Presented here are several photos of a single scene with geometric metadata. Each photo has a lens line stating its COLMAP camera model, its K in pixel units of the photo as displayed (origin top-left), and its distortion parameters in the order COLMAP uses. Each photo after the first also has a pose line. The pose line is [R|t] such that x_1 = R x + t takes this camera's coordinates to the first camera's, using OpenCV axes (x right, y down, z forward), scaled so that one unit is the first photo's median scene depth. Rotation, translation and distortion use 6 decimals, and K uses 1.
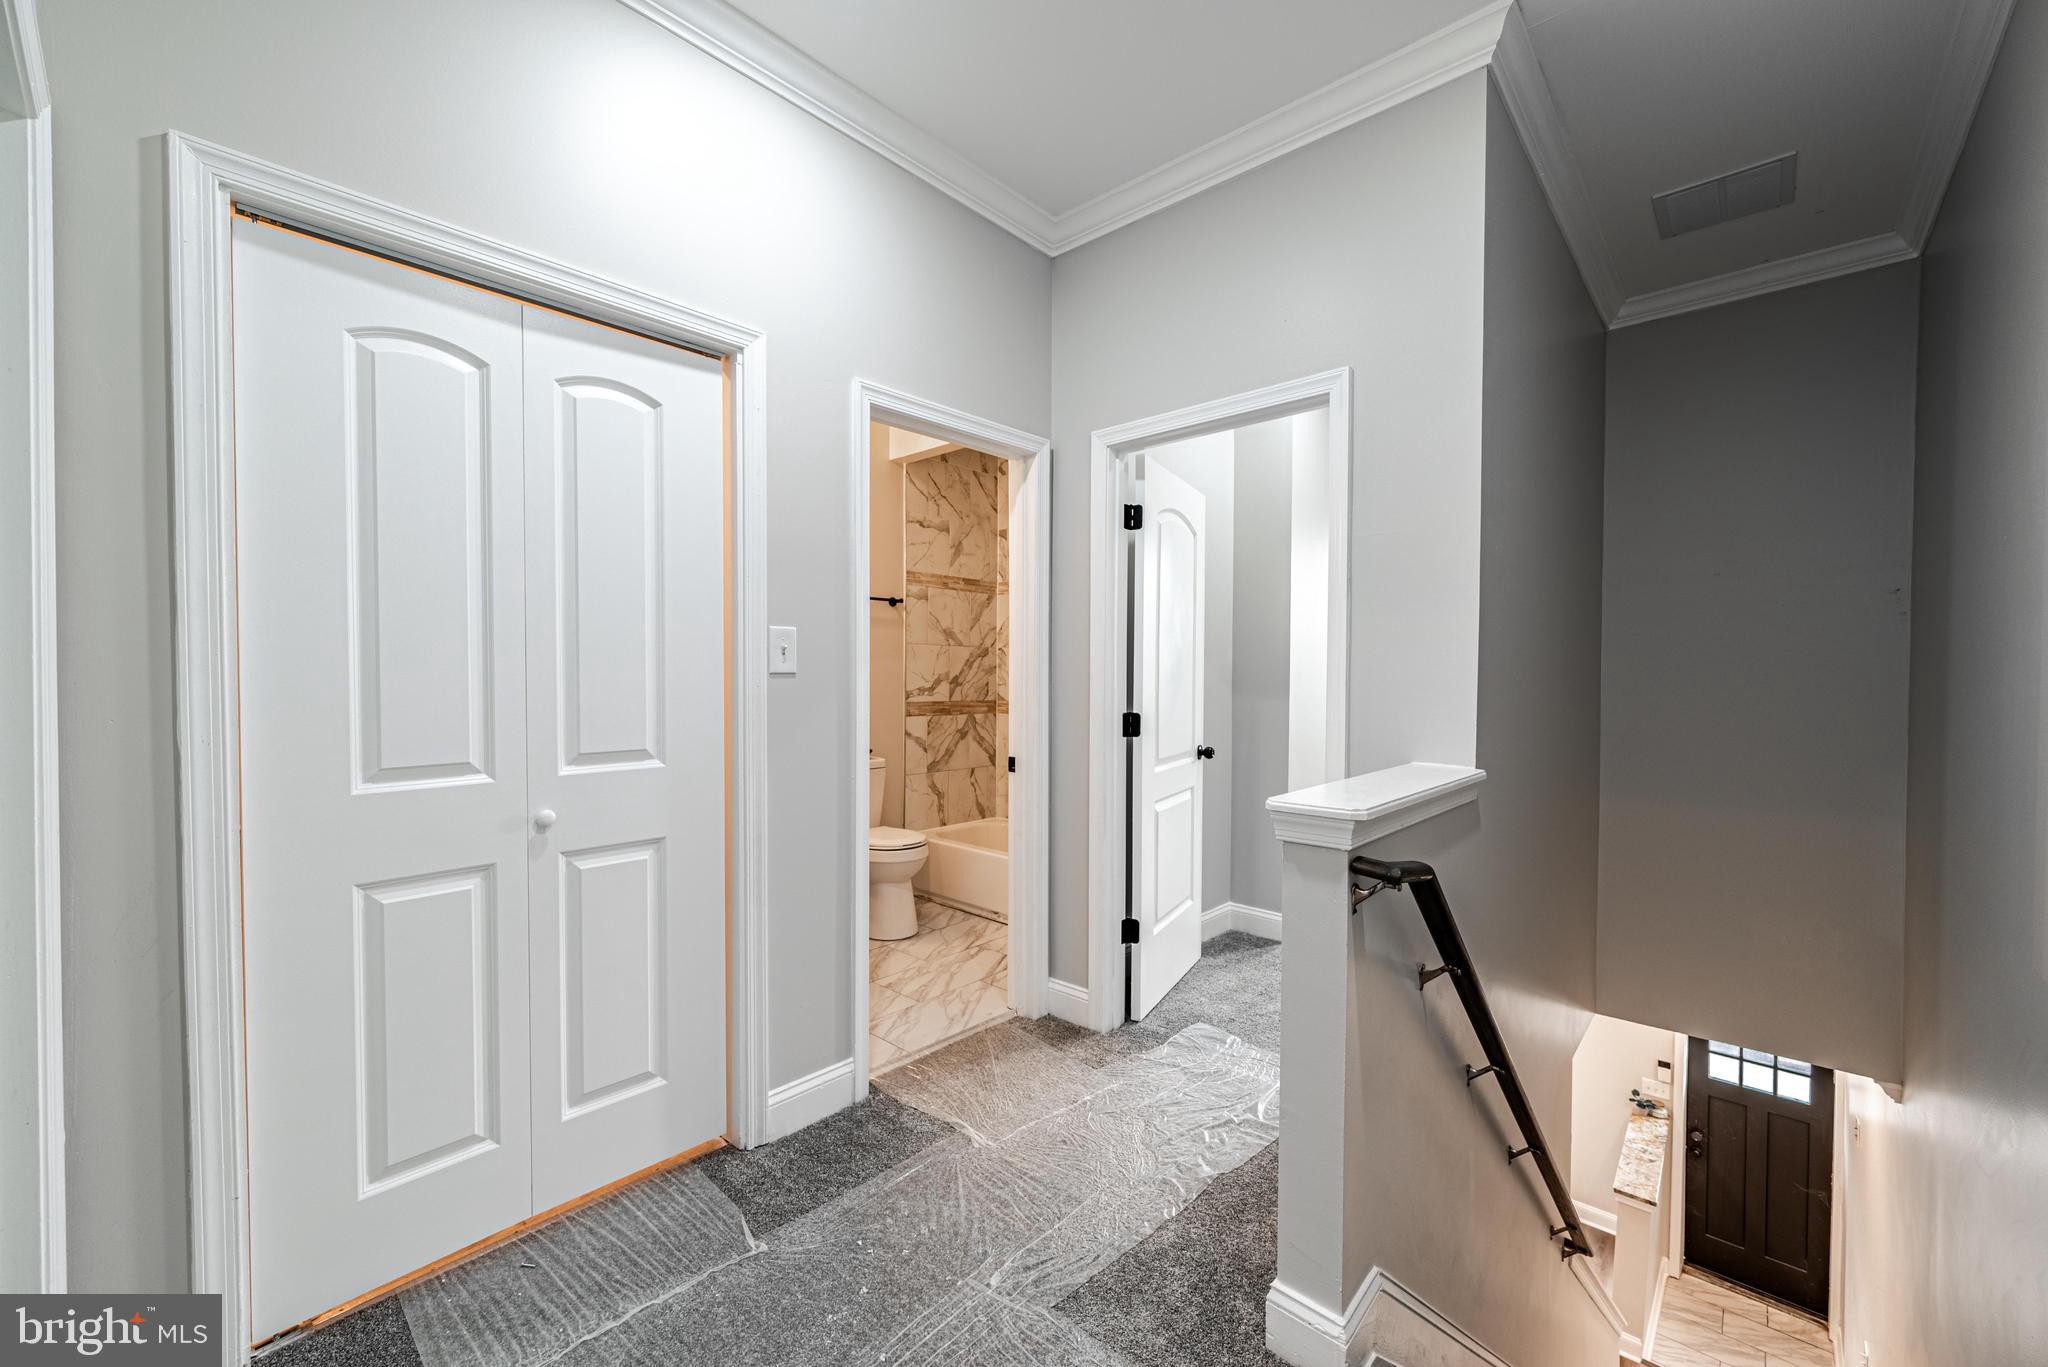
lens RADIAL K [[801.4, 0, 1029.6], [0, 801.4, 681.6], [0, 0, 1]] dist [0.000420, 0.000684]
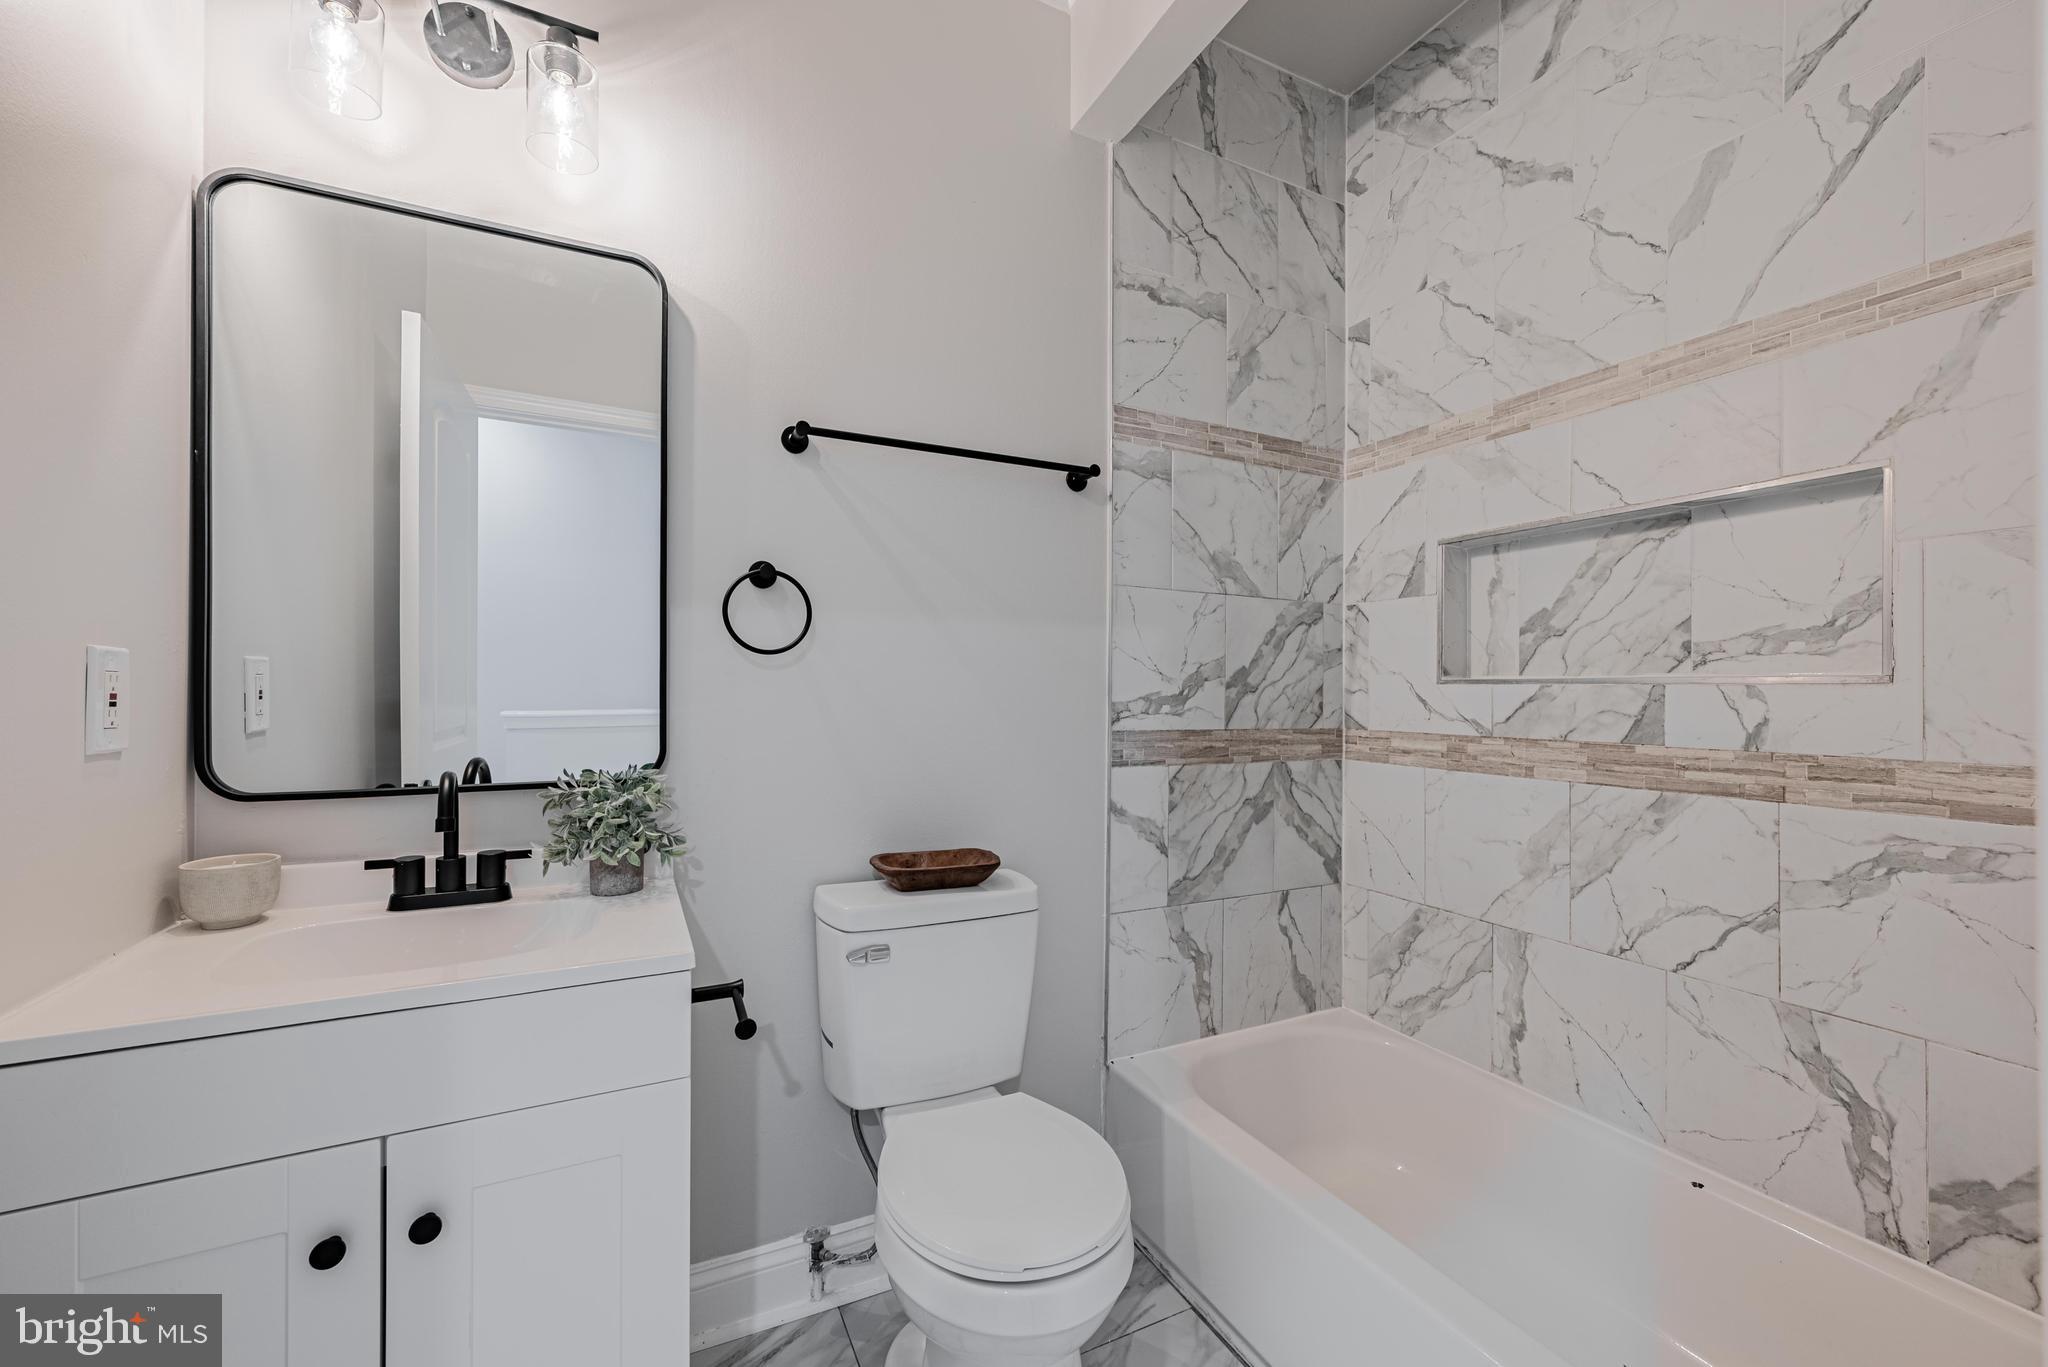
lens RADIAL K [[801.4, 0, 1027.8], [0, 801.4, 679.7], [0, 0, 1]] dist [0.000420, 0.000684]
pose [[0.931557, -0.001894, -0.363591, -0.044638], [-0.007385, 0.999682, -0.024130, 0.009506], [0.363521, 0.025163, 0.931246, 0.575193]]
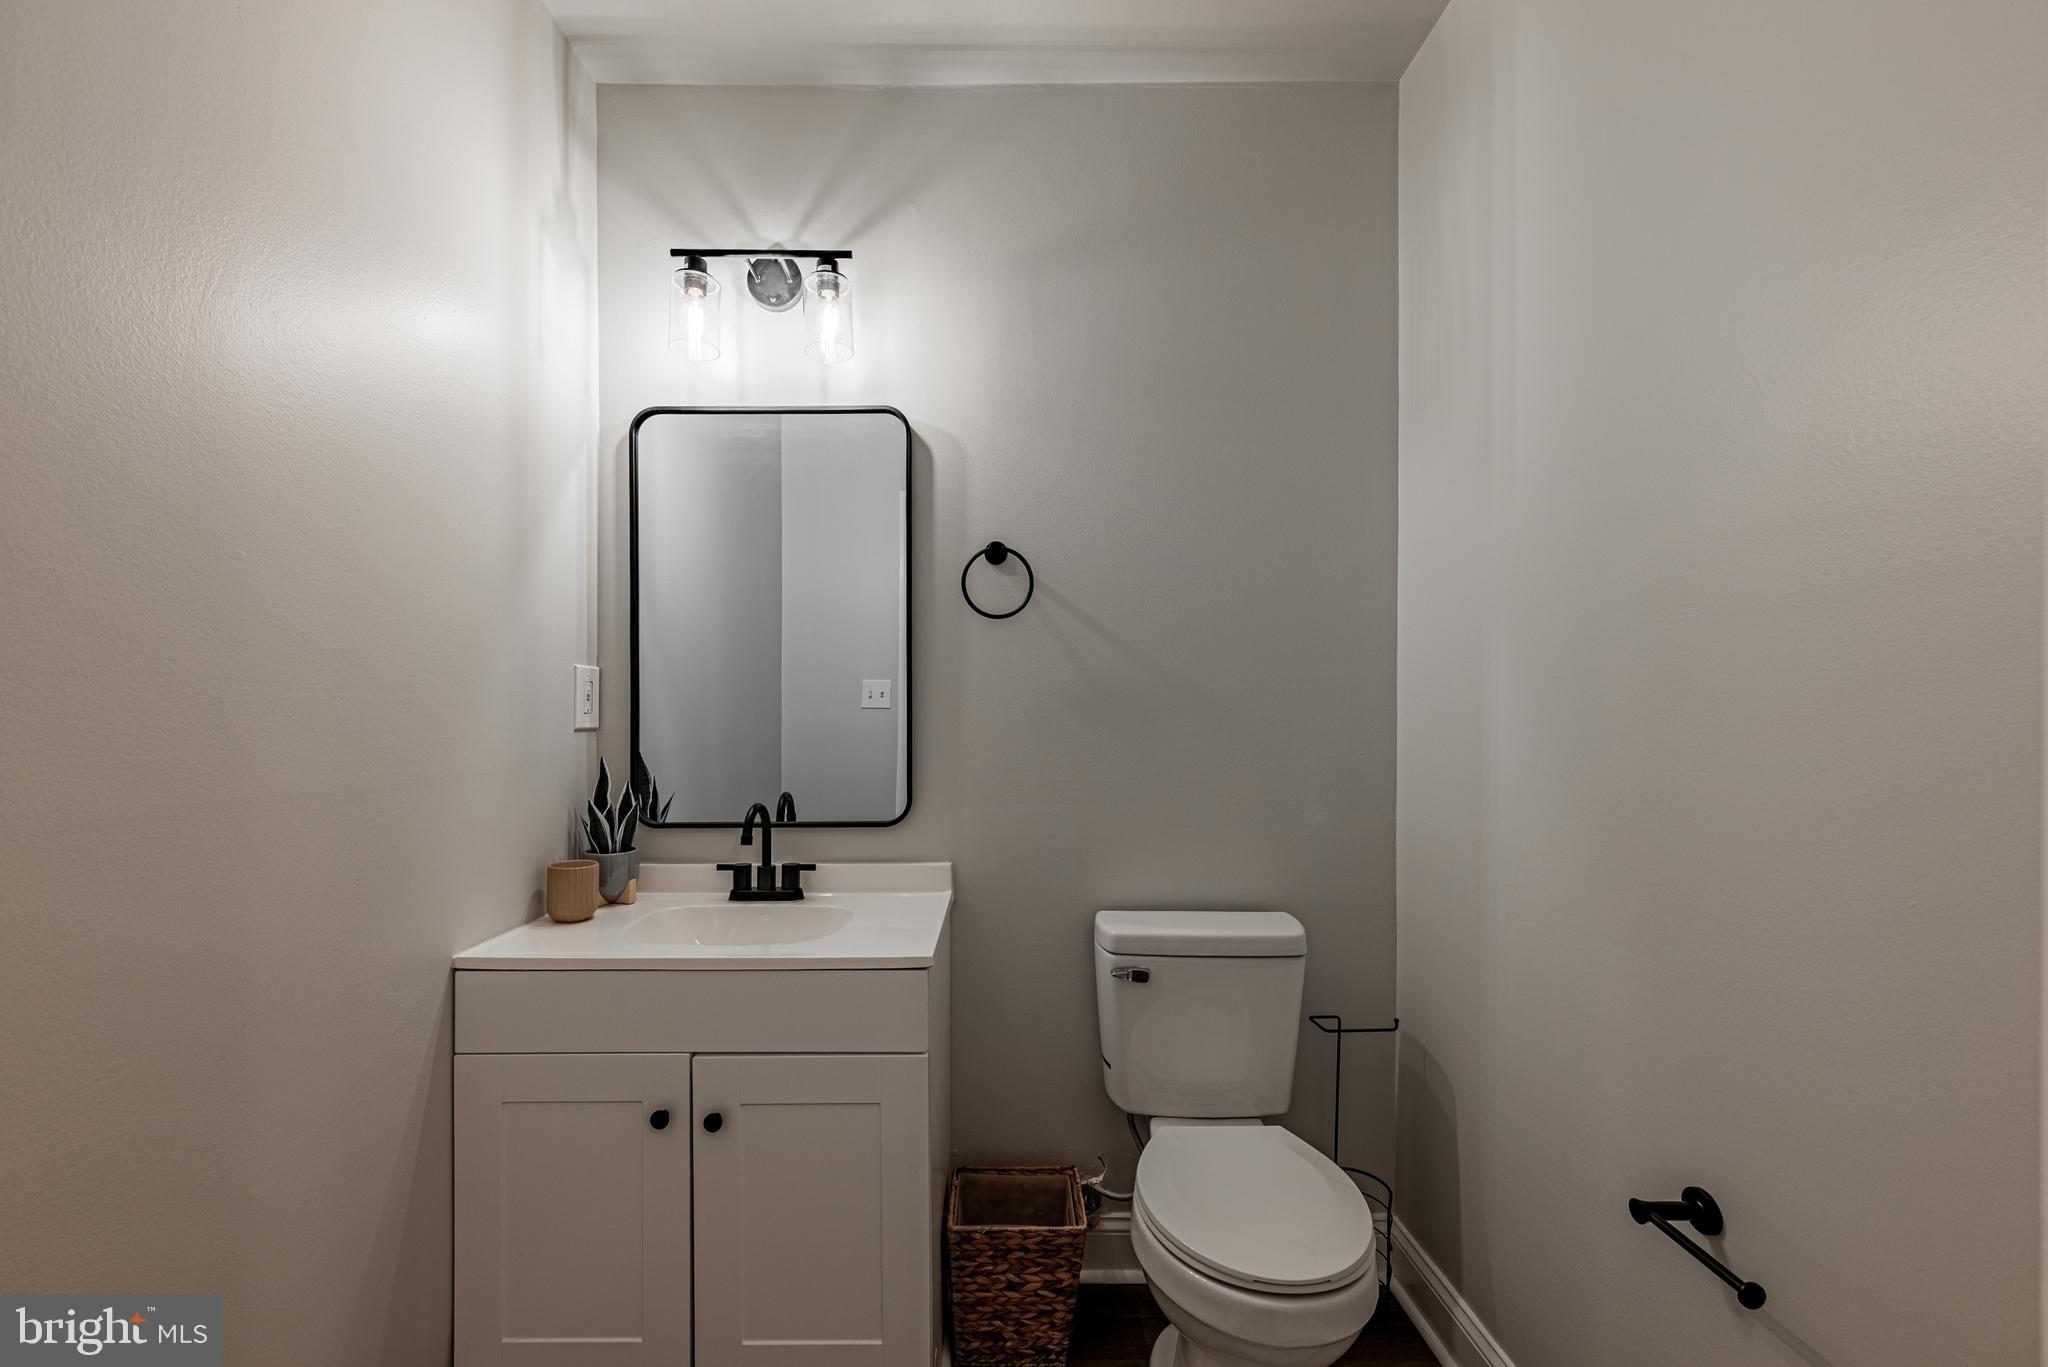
lens RADIAL K [[801.4, 0, 1033.2], [0, 801.4, 694.2], [0, 0, 1]] dist [0.000420, 0.000684]
pose [[0.683140, 0.002988, -0.730281, 0.010394], [-0.013808, 0.999866, -0.008826, -0.006887], [0.730157, 0.016113, 0.683090, 0.583704]]
